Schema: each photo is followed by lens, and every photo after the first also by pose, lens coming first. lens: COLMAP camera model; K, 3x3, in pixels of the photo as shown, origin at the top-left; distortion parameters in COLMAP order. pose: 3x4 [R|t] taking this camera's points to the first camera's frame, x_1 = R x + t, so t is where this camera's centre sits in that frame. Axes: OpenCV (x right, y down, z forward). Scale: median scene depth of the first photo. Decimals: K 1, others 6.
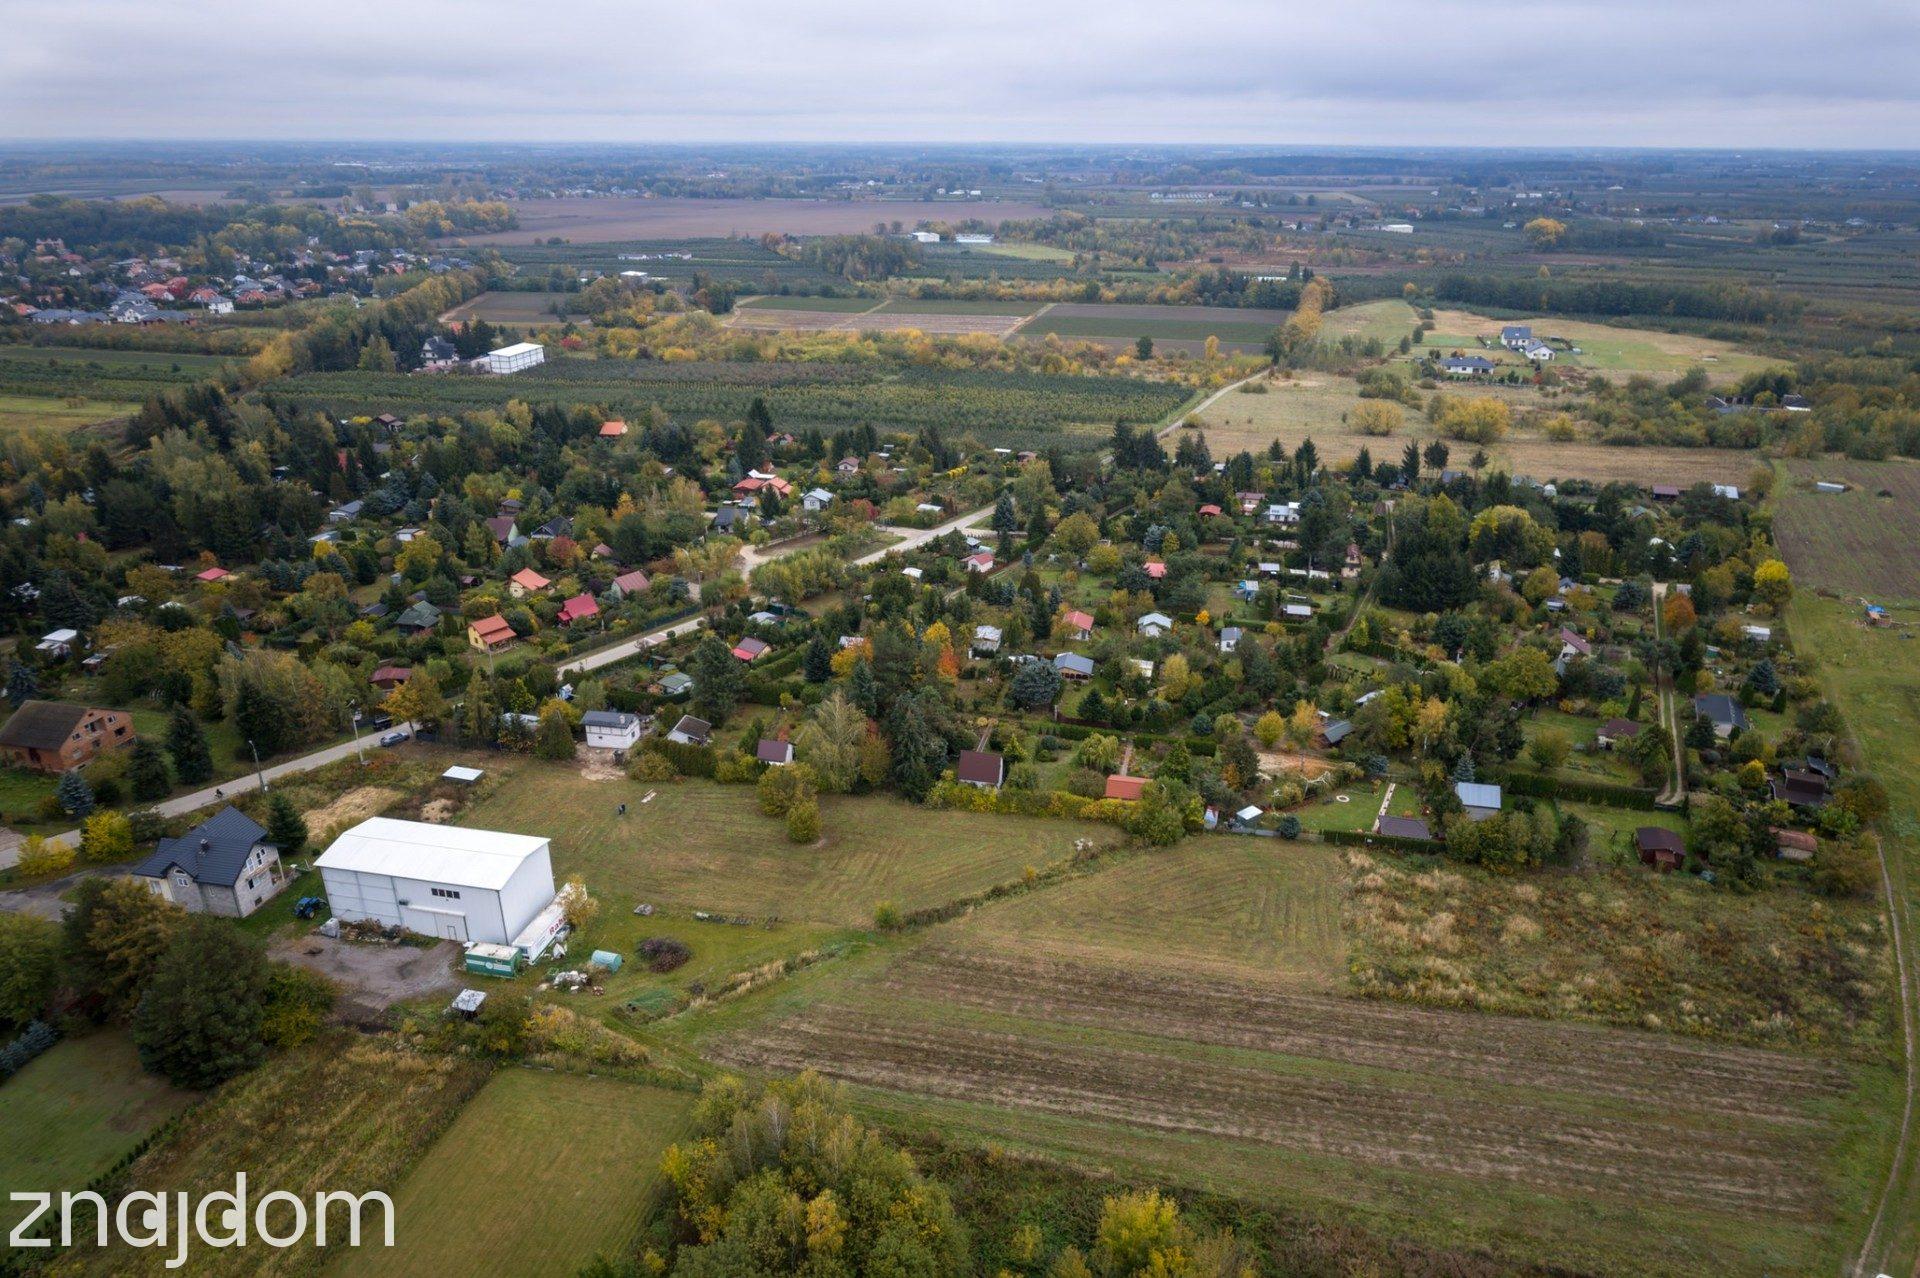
lens RADIAL K [[1221.2, 0, 954.3], [0, 1221.2, 643.4], [0, 0, 1]] dist [0.002937, 0.004368]
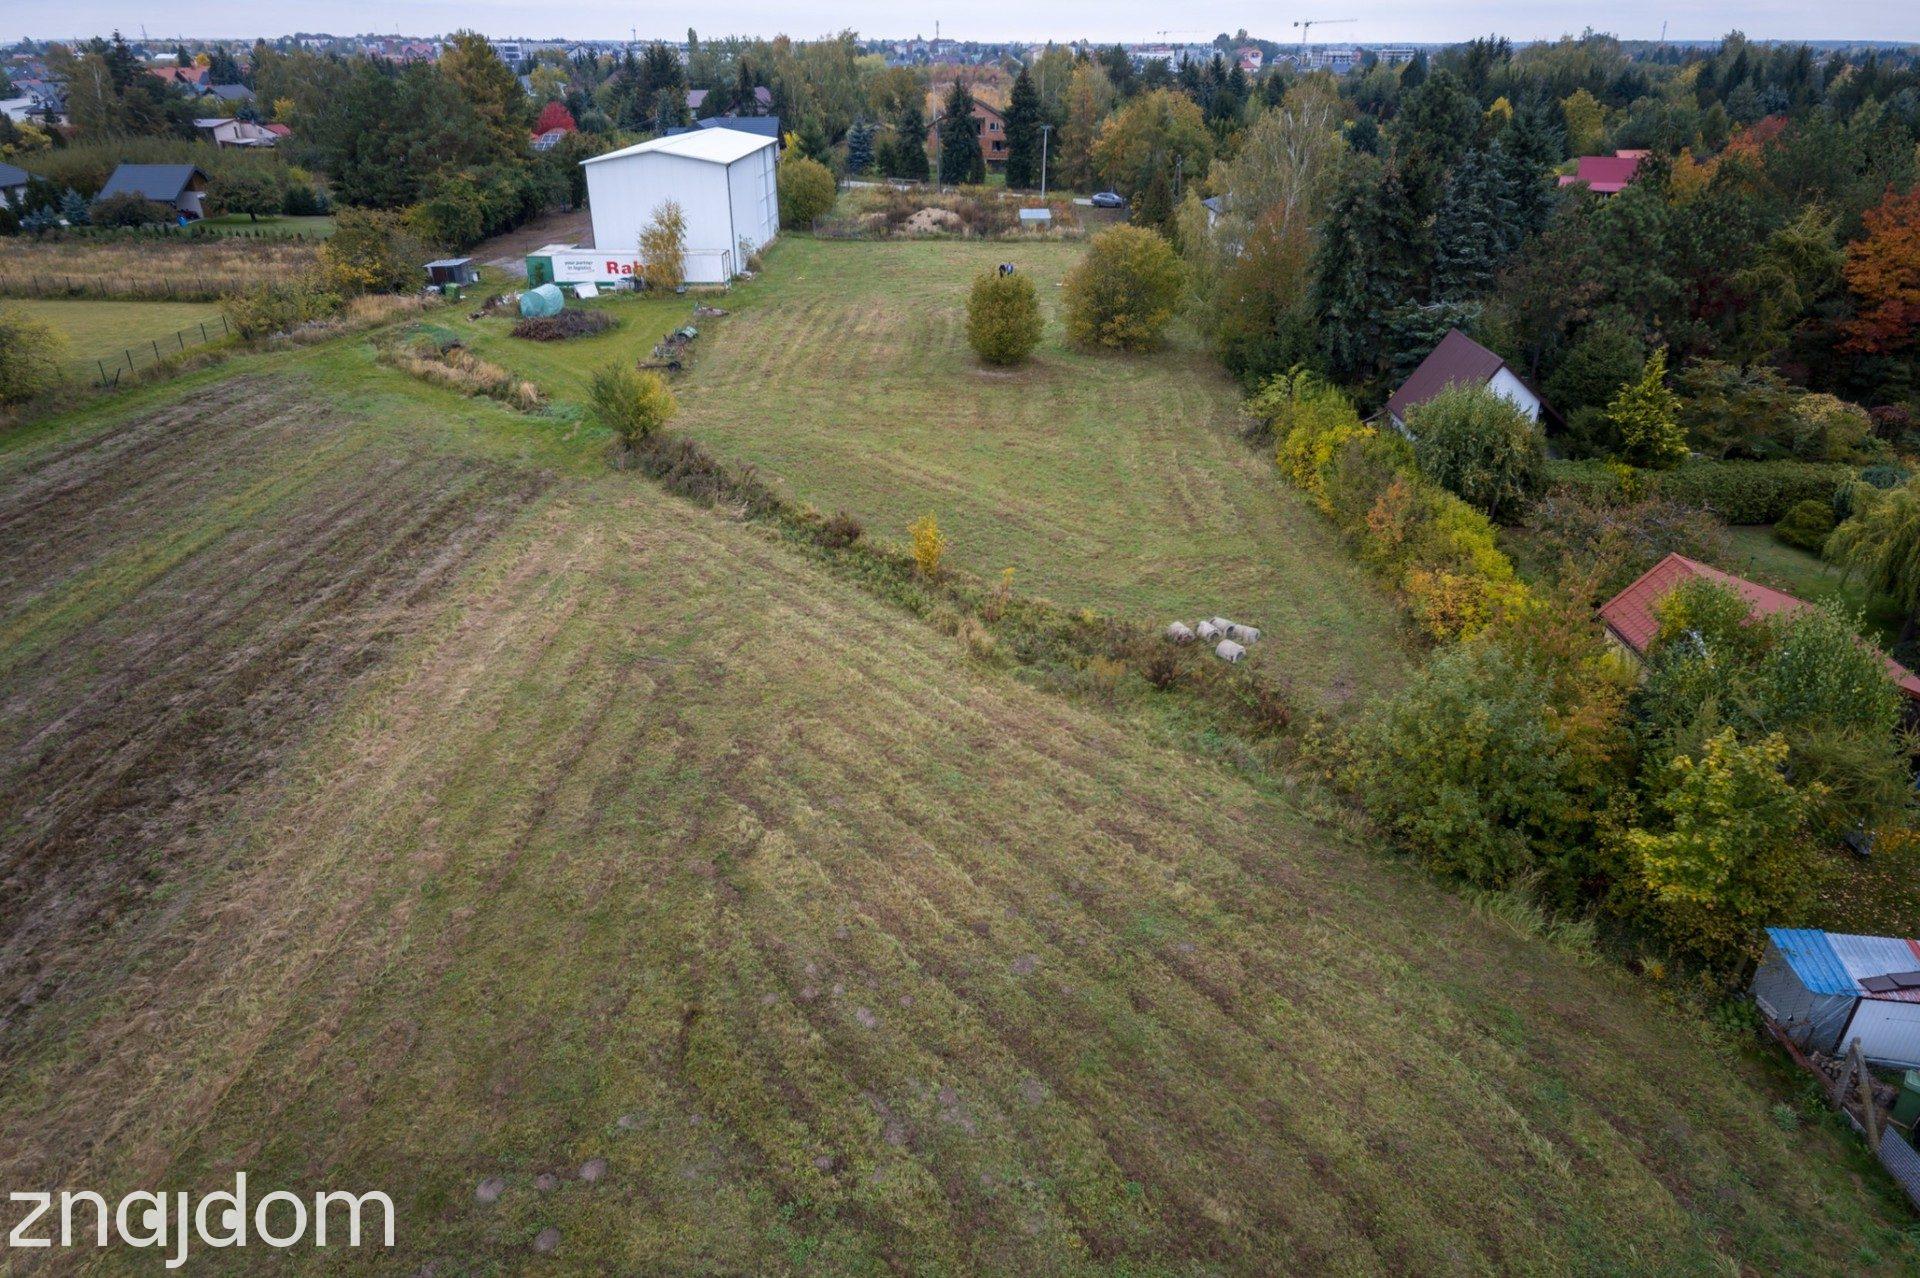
lens RADIAL K [[1221.2, 0, 960.3], [0, 1221.2, 638.7], [0, 0, 1]] dist [0.002937, 0.004368]
pose [[0.198894, 0.430774, -0.880270, 0.321193], [-0.374070, 0.863579, 0.338087, 0.113019], [0.905822, 0.262039, 0.332900, 0.942100]]
